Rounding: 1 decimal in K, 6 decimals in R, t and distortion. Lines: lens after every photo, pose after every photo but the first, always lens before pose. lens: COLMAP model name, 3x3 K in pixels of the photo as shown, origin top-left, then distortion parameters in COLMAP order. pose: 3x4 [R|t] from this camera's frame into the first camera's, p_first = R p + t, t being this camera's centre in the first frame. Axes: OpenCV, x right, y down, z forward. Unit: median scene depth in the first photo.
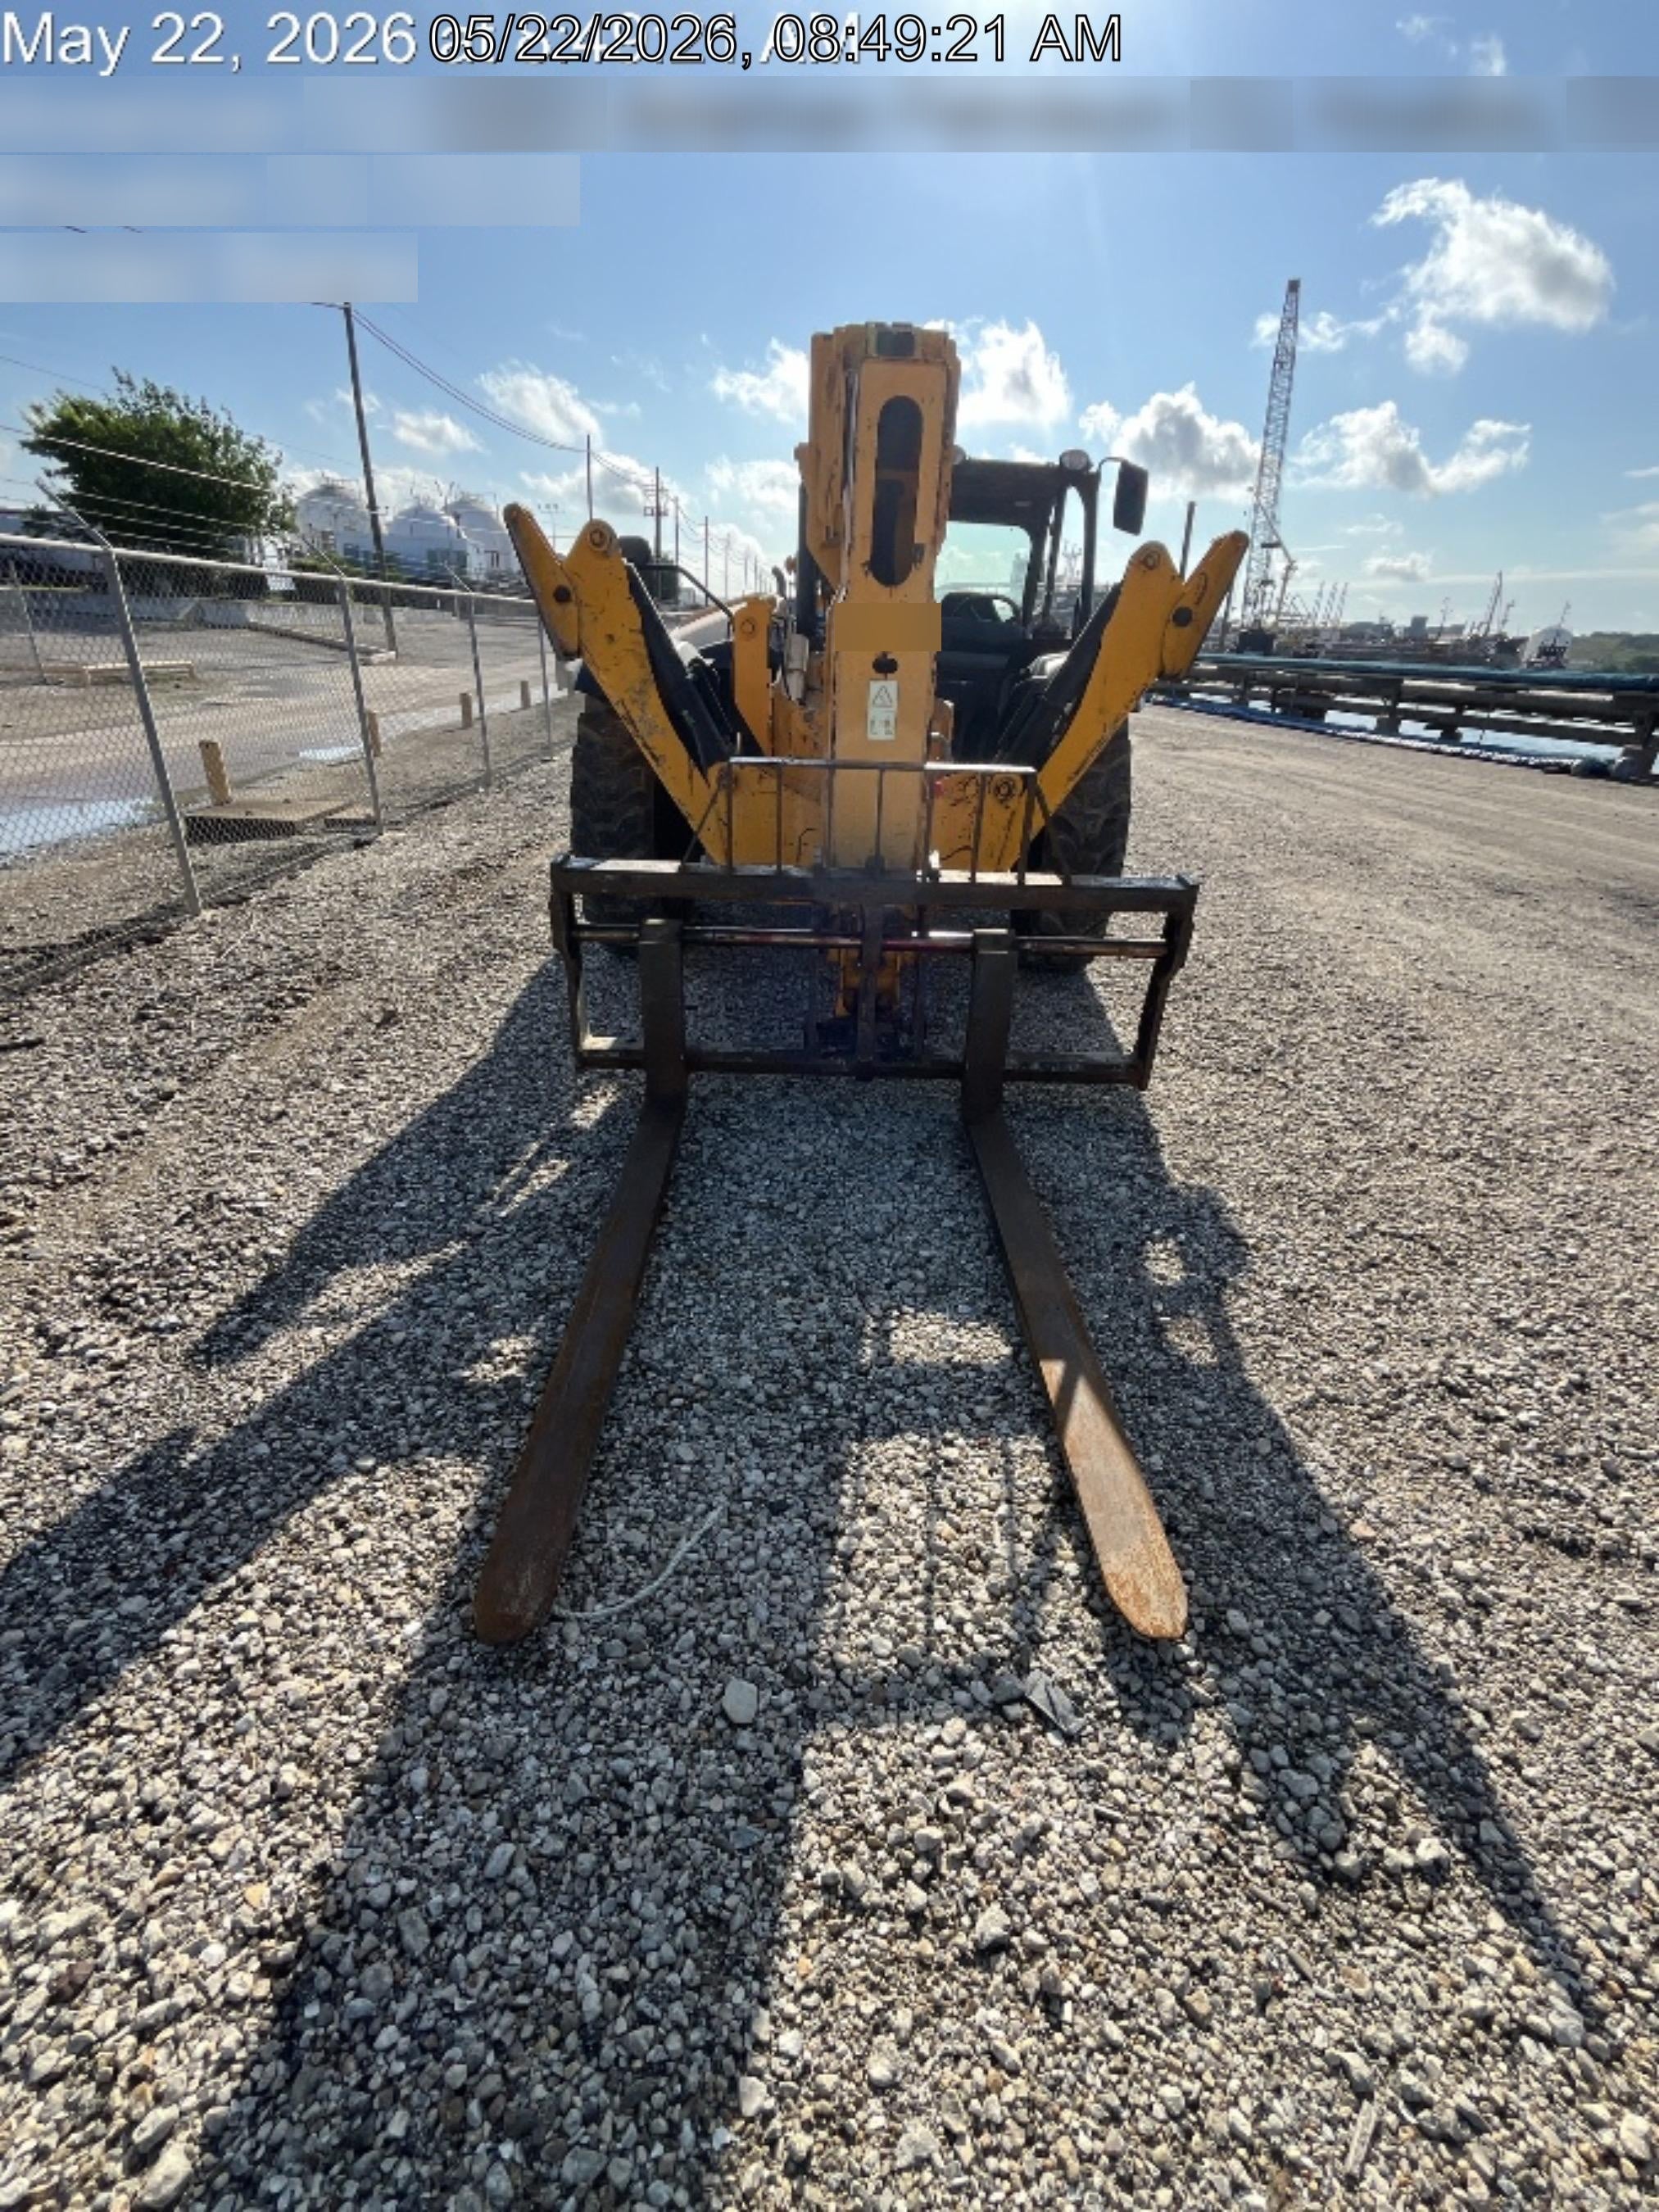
lens RADIAL K [[983.7, 0, 828.6], [0, 983.7, 1101.8], [0, 0, 1]] dist [0.001012, -0.000173]
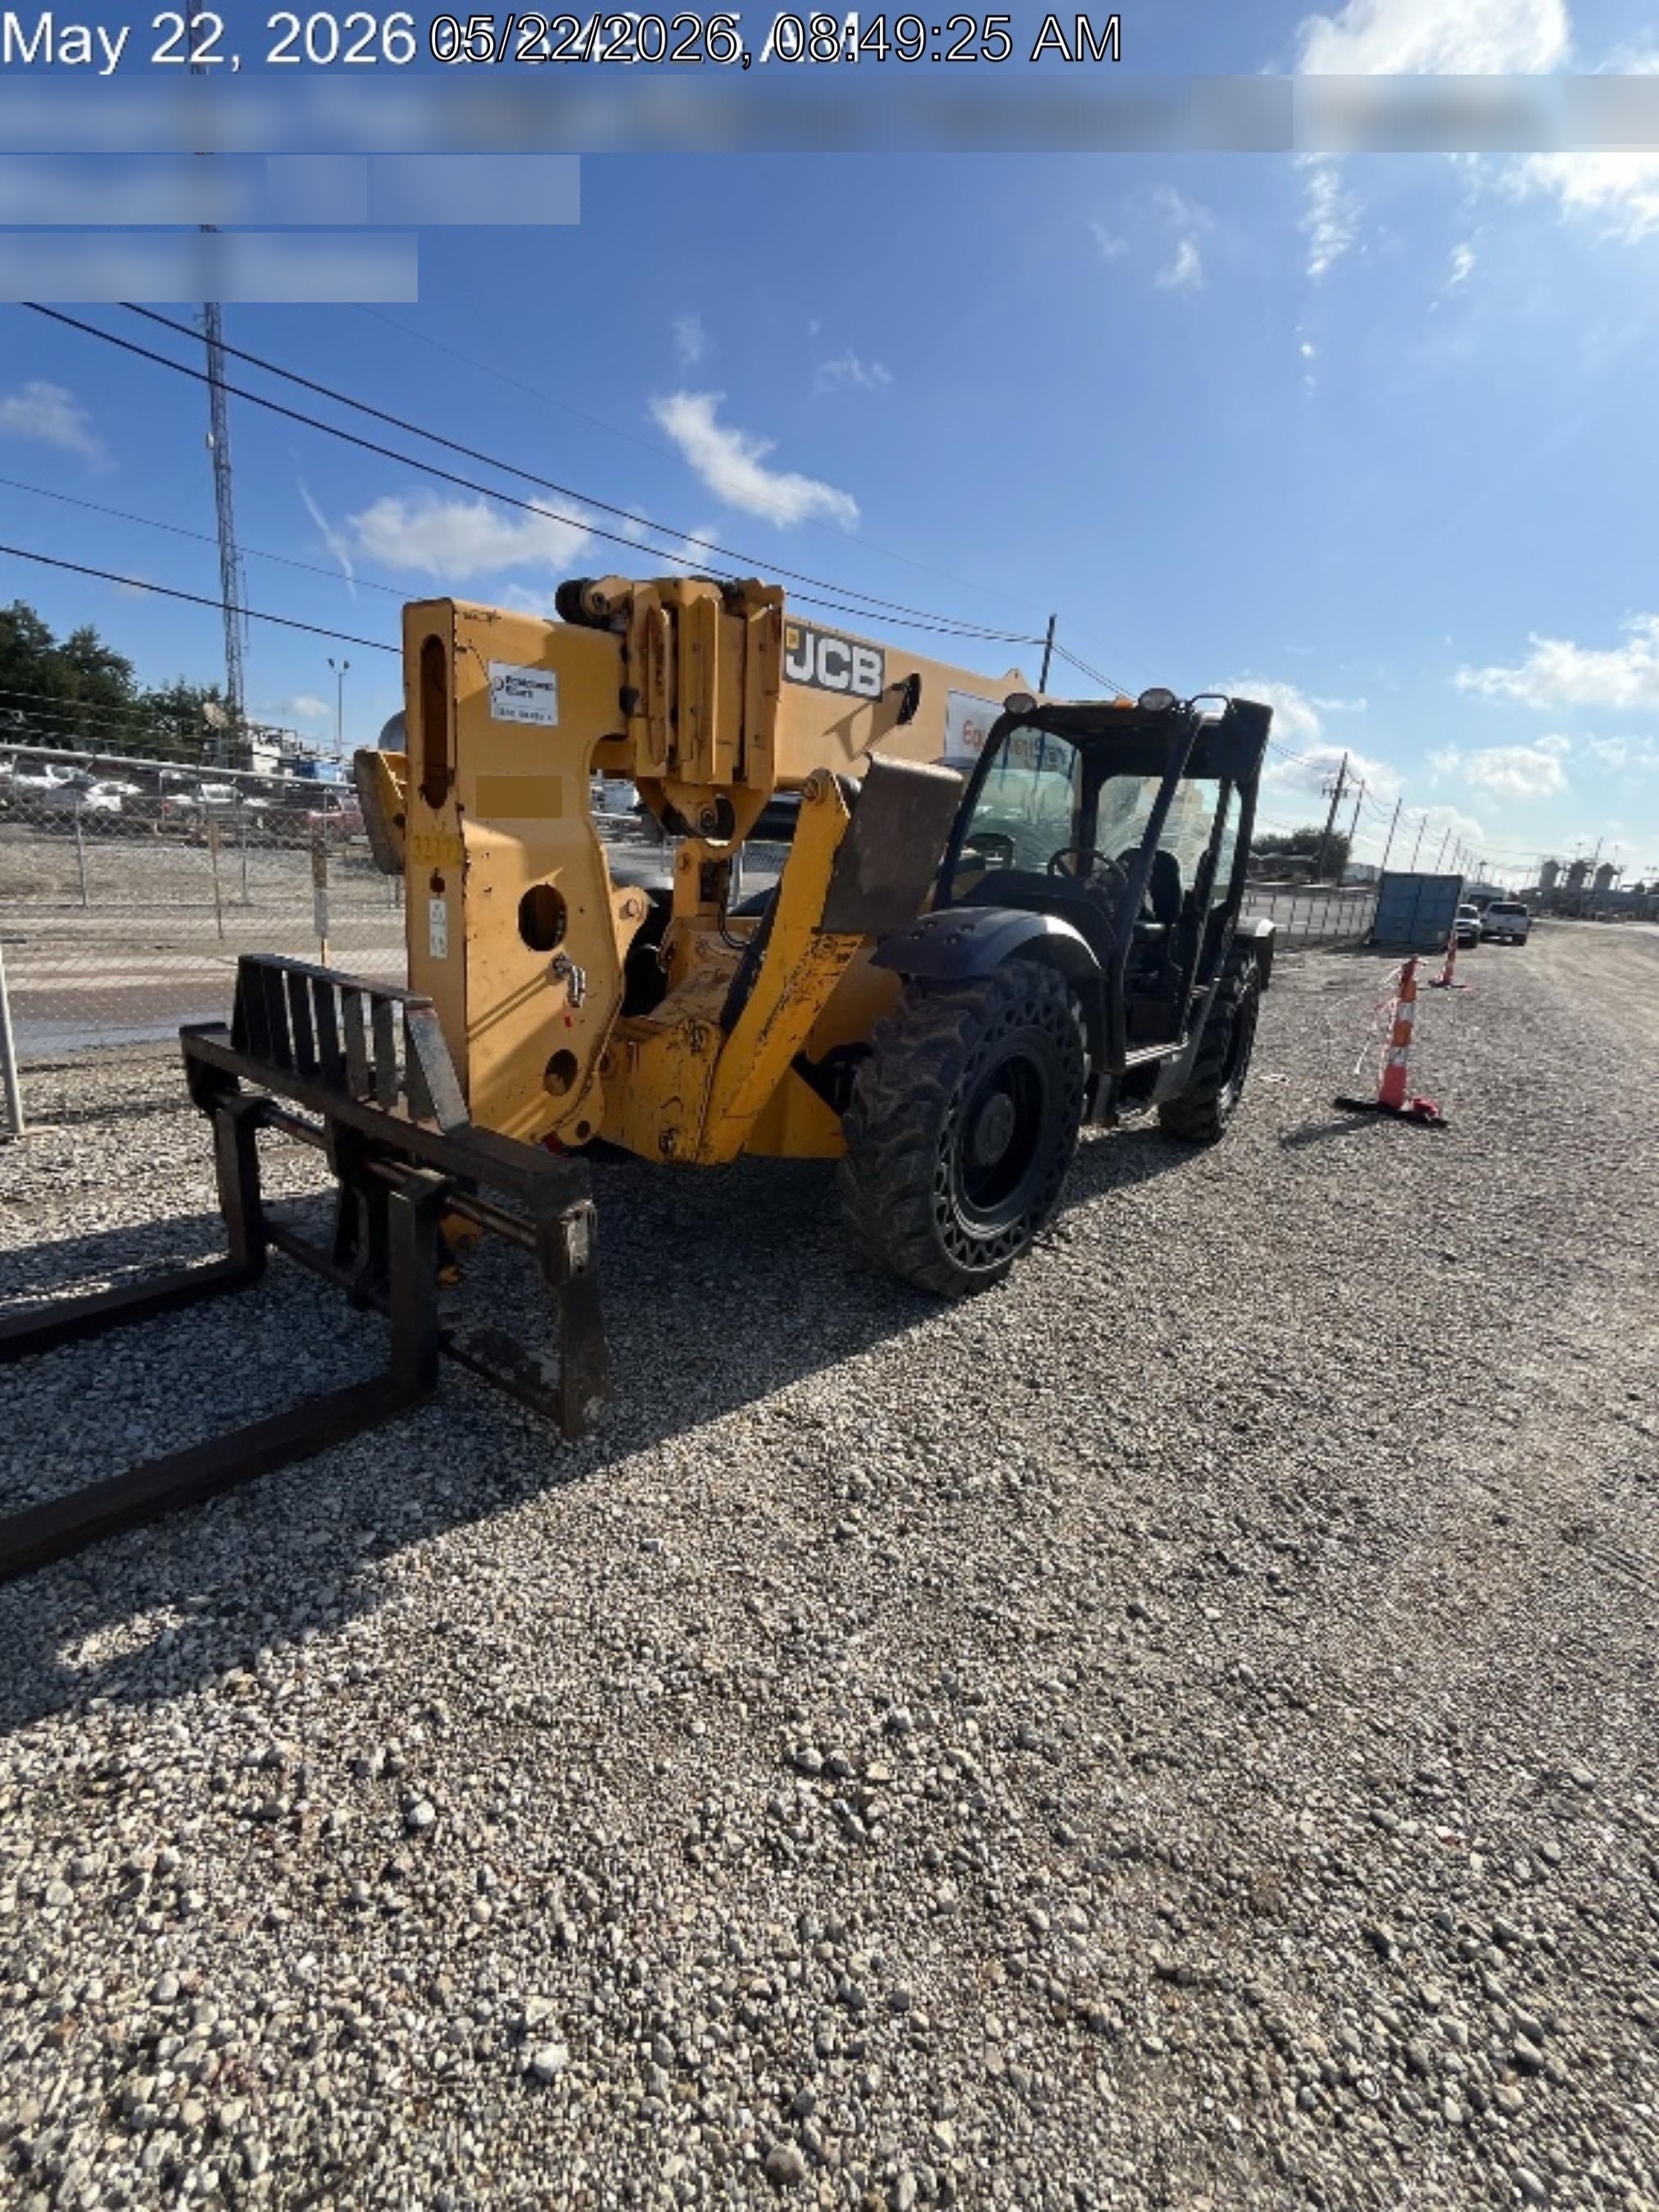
lens RADIAL K [[983.7, 0, 843.3], [0, 983.7, 1116.9], [0, 0, 1]] dist [0.001012, -0.000173]
pose [[0.798098, 0.192799, -0.570849, 0.731934], [-0.316419, 0.940377, -0.124778, -0.180043], [0.512756, 0.280213, 0.811519, 0.390143]]
